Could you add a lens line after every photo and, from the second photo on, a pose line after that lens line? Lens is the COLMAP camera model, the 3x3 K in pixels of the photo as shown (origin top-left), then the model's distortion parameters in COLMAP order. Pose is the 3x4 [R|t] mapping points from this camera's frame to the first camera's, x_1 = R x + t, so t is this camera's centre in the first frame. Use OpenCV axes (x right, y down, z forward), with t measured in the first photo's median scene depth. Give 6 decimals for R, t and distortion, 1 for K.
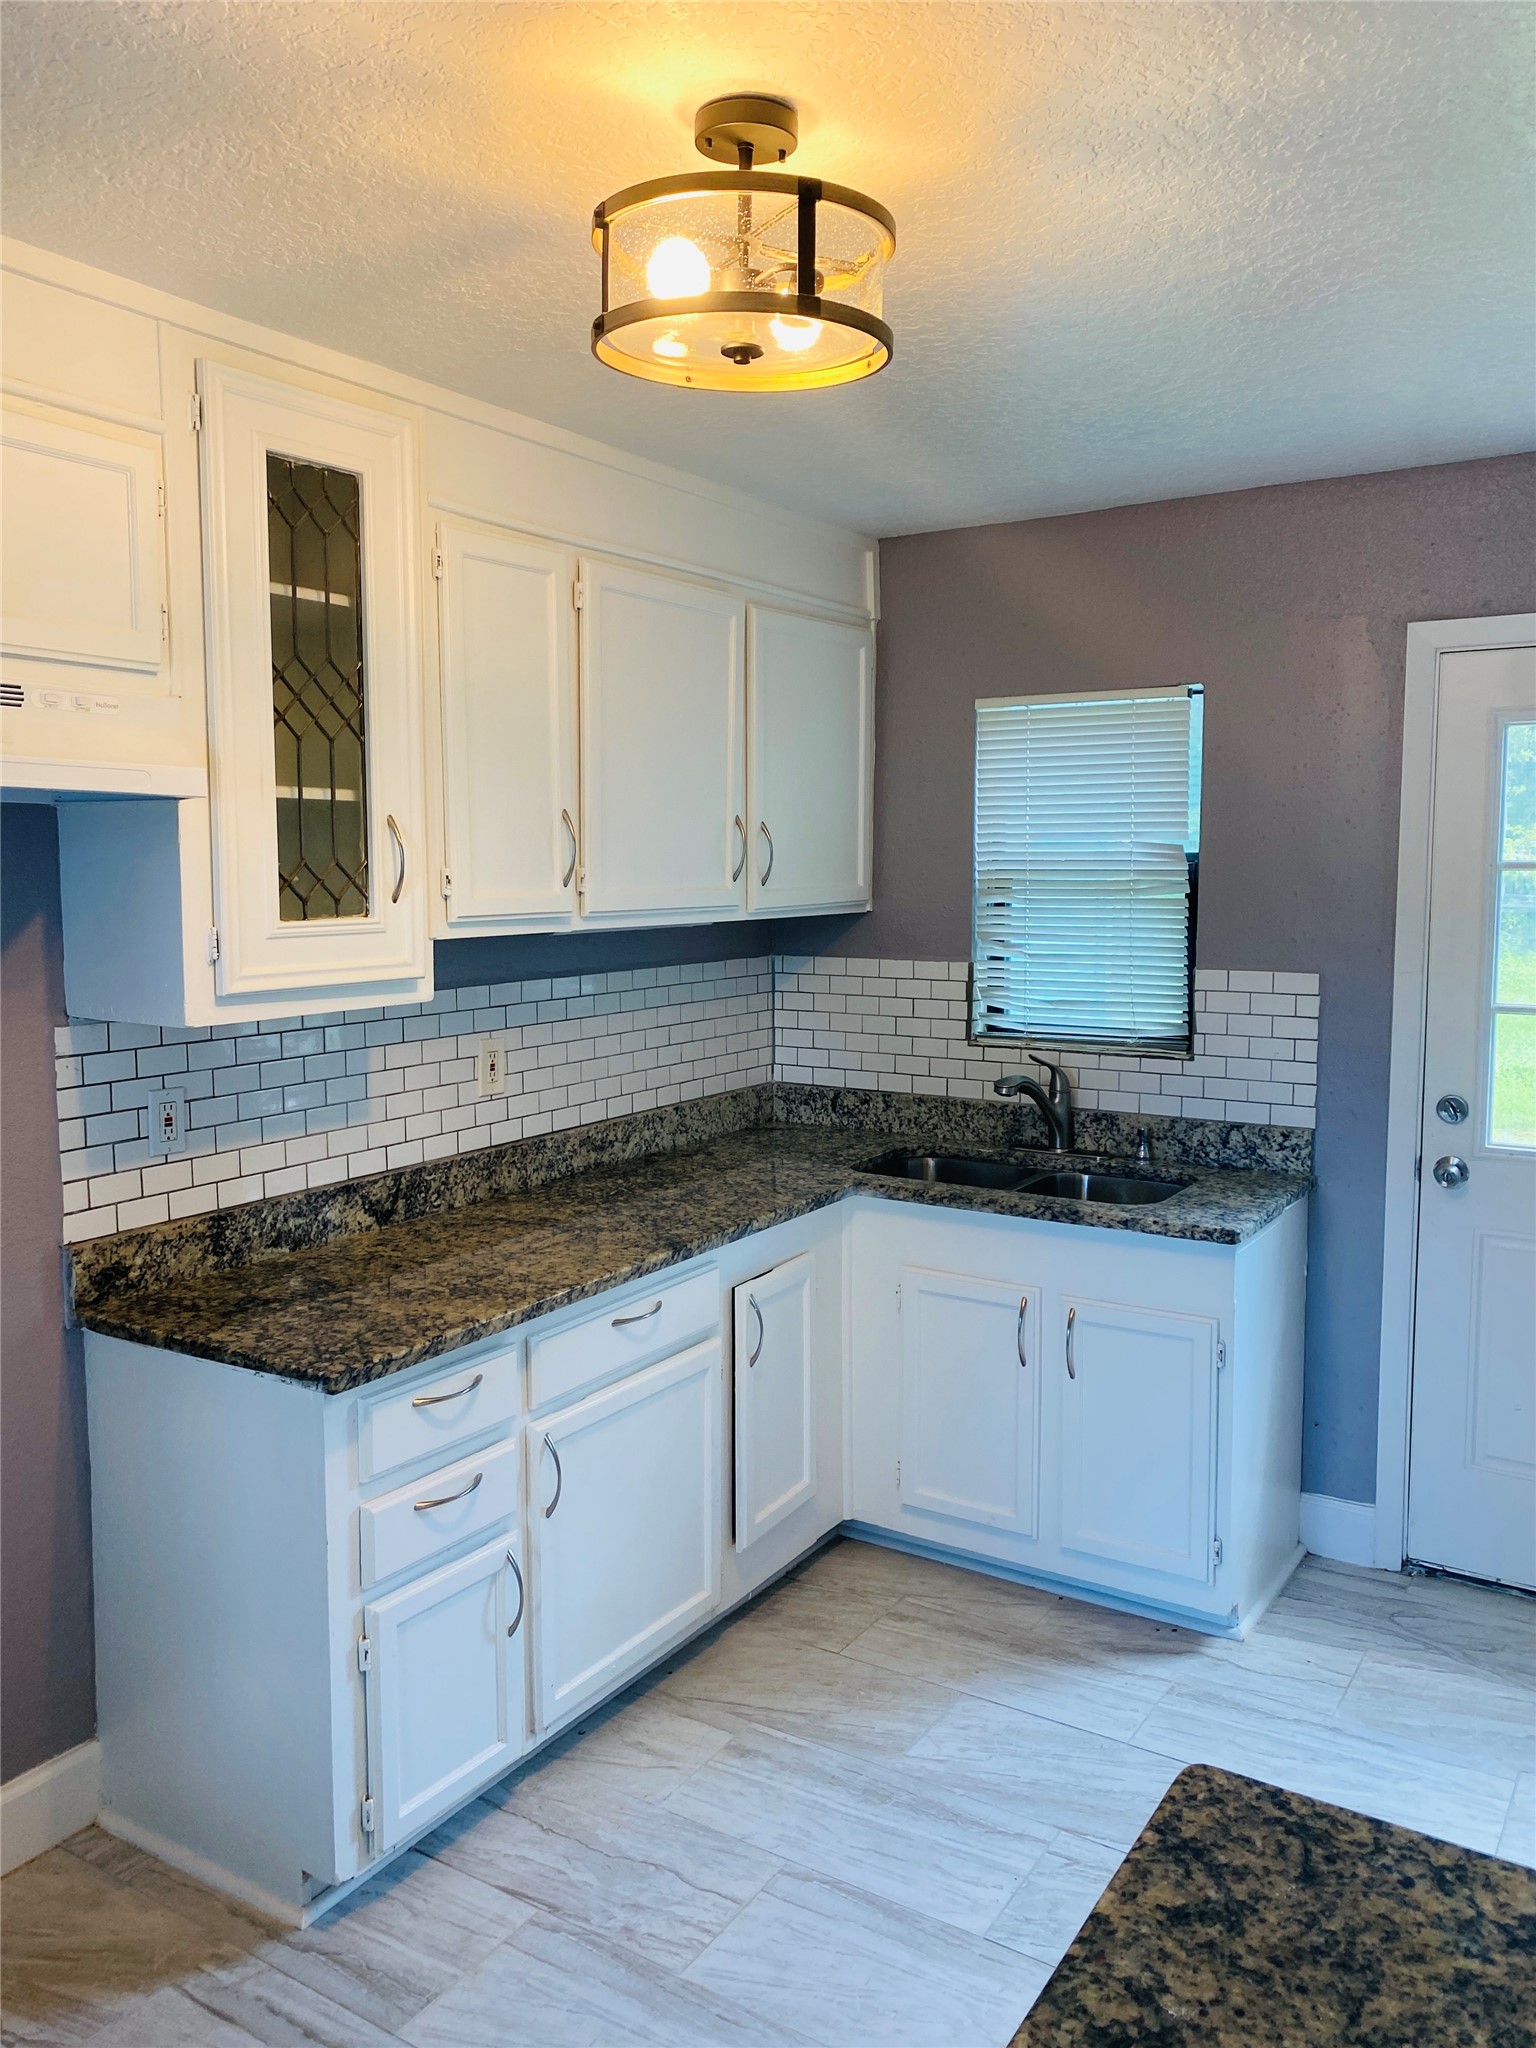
lens RADIAL K [[1619.2, 0, 768.0], [0, 1619.2, 1024.0], [0, 0, 1]] dist [0.035968, -0.019885]
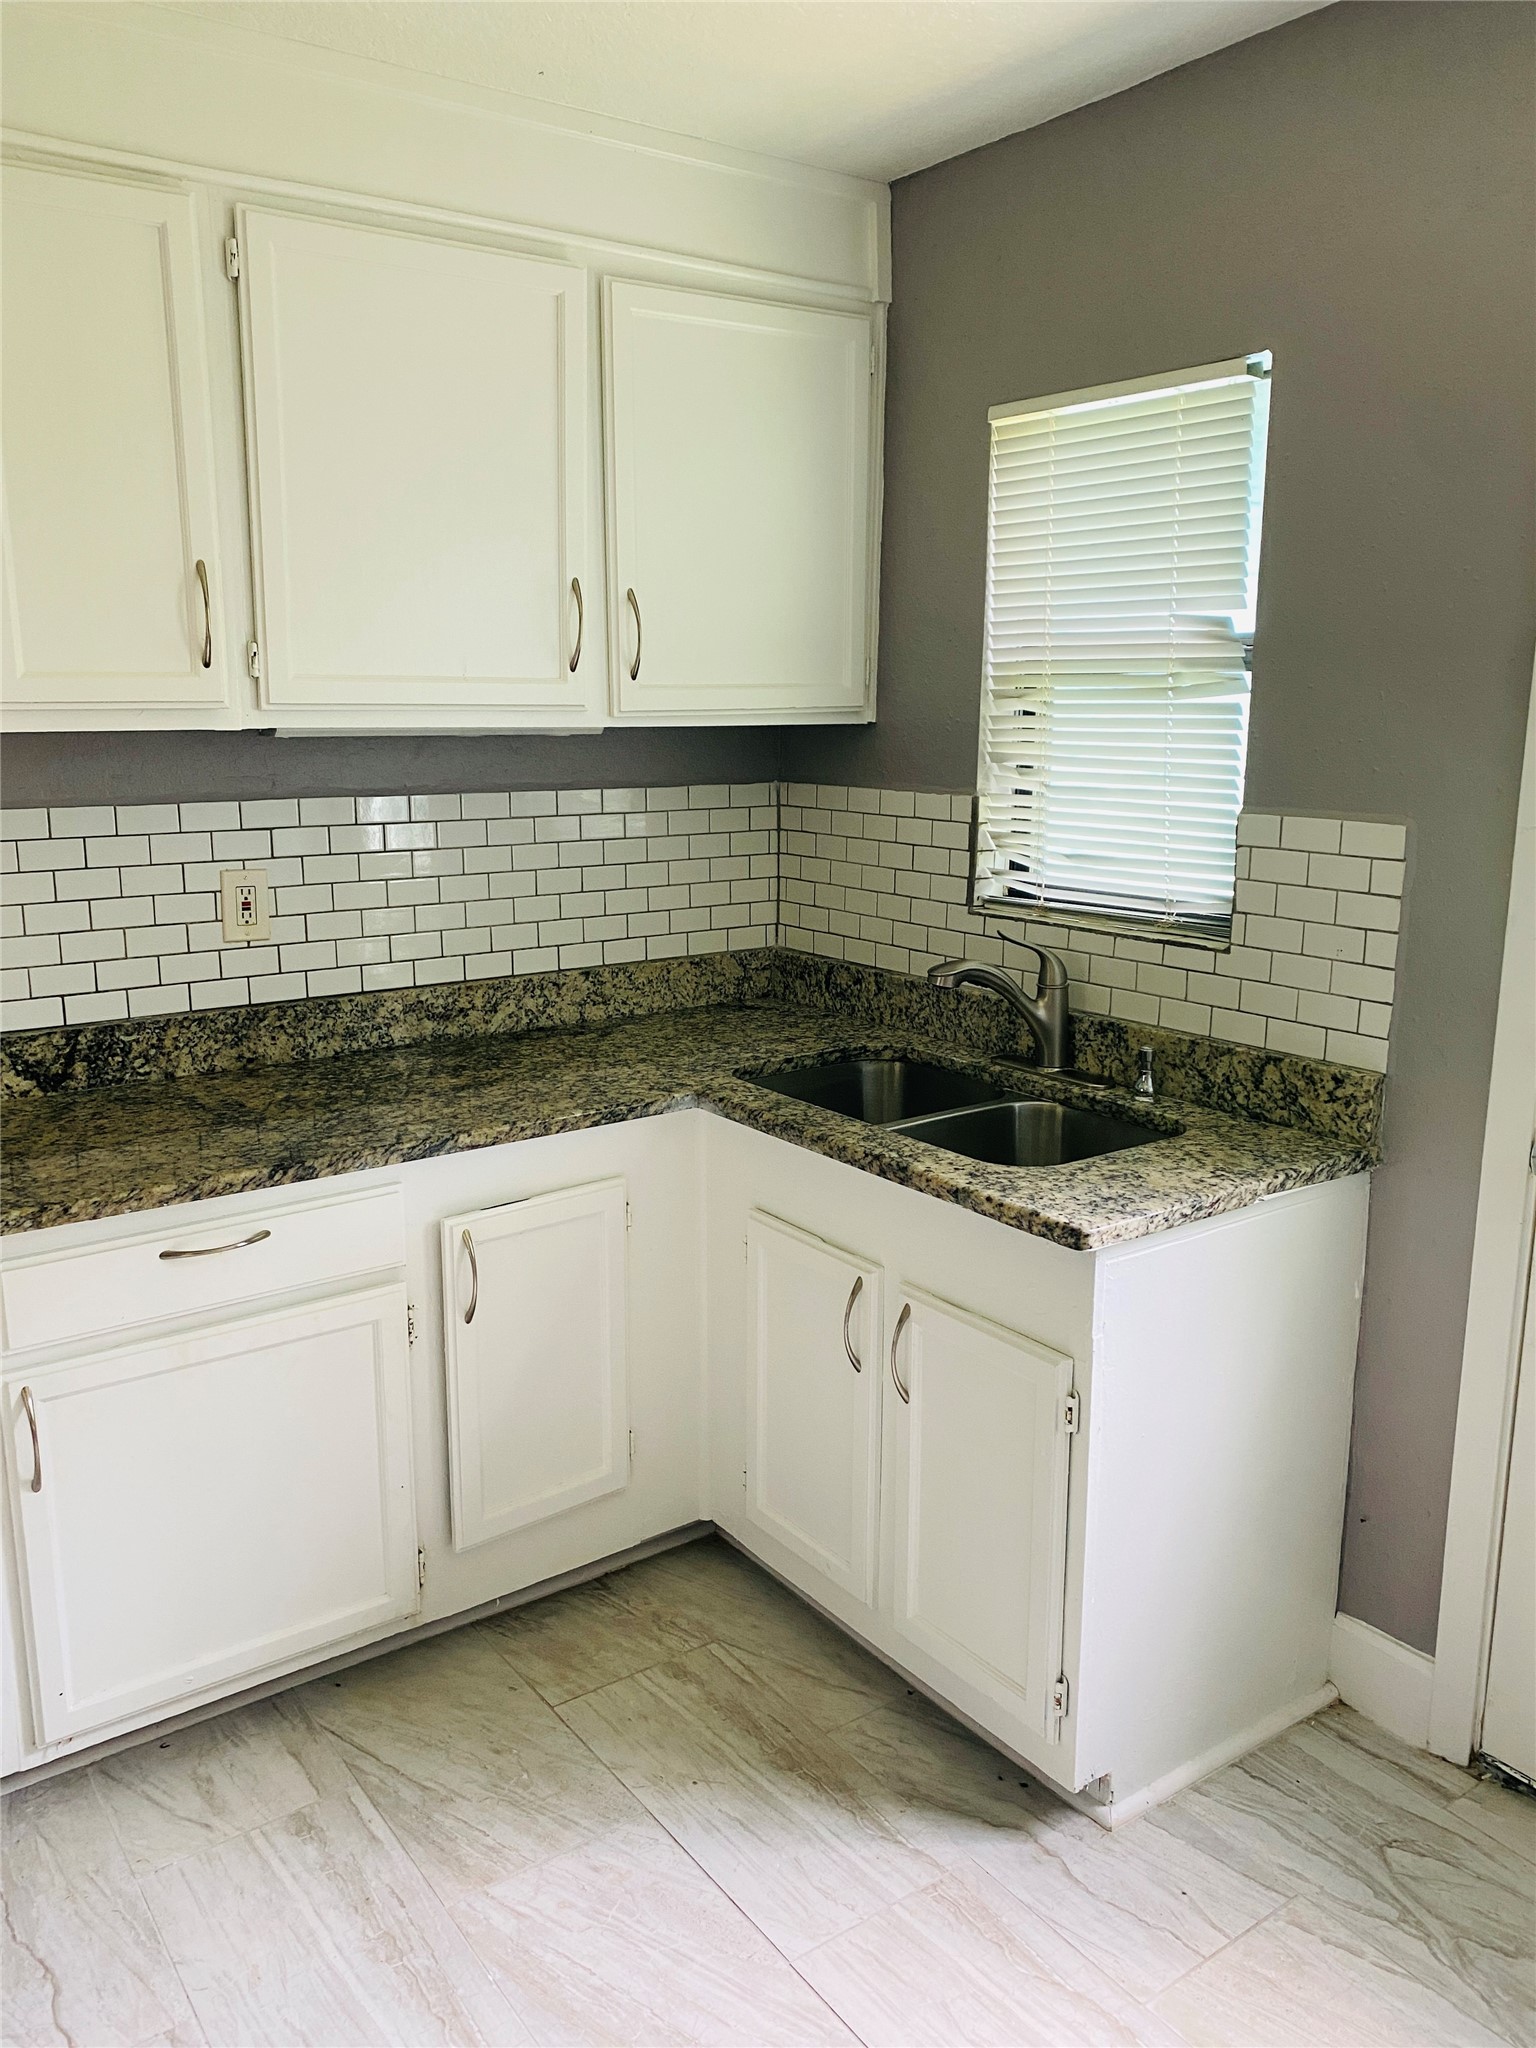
lens RADIAL K [[1619.2, 0, 768.0], [0, 1619.2, 1024.0], [0, 0, 1]] dist [0.035968, -0.019885]
pose [[0.922592, 0.079283, -0.377543, 0.375556], [-0.042788, 0.993646, 0.104104, -0.010493], [0.383398, -0.079891, 0.920121, 0.354514]]
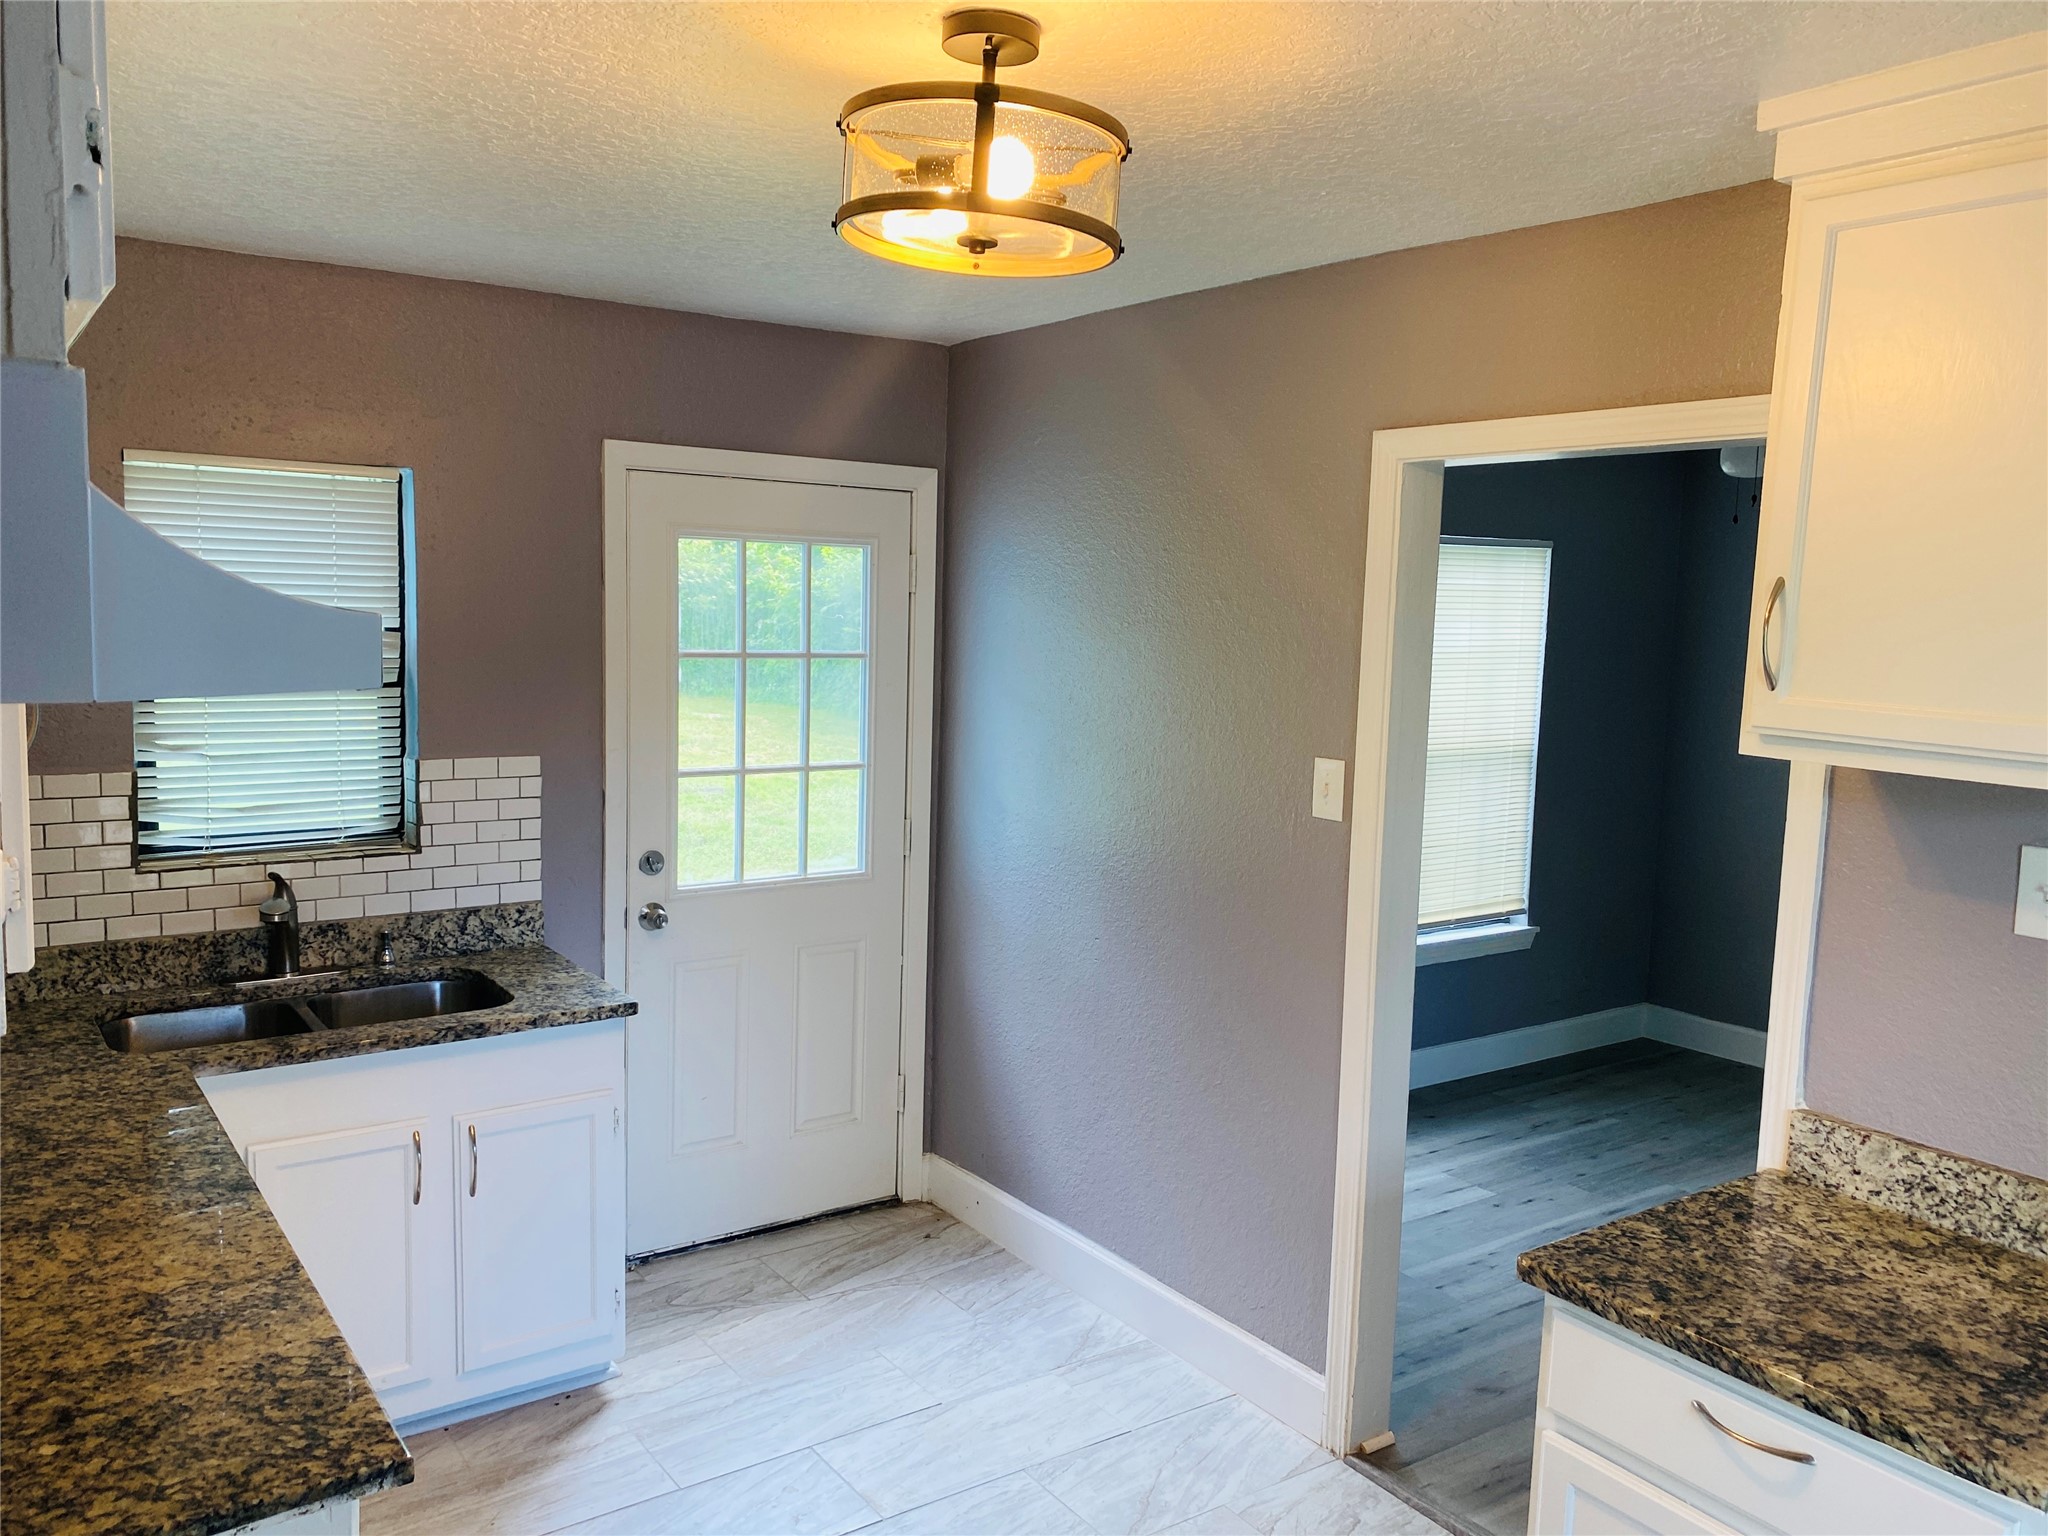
lens RADIAL K [[1619.2, 0, 1083.6], [0, 1619.2, 775.4], [0, 0, 1]] dist [0.035968, -0.019885]
pose [[0.354089, -0.098028, 0.930060, -0.557469], [0.065683, 0.994642, 0.079829, -0.084213], [-0.932902, 0.032822, 0.358630, 0.300880]]
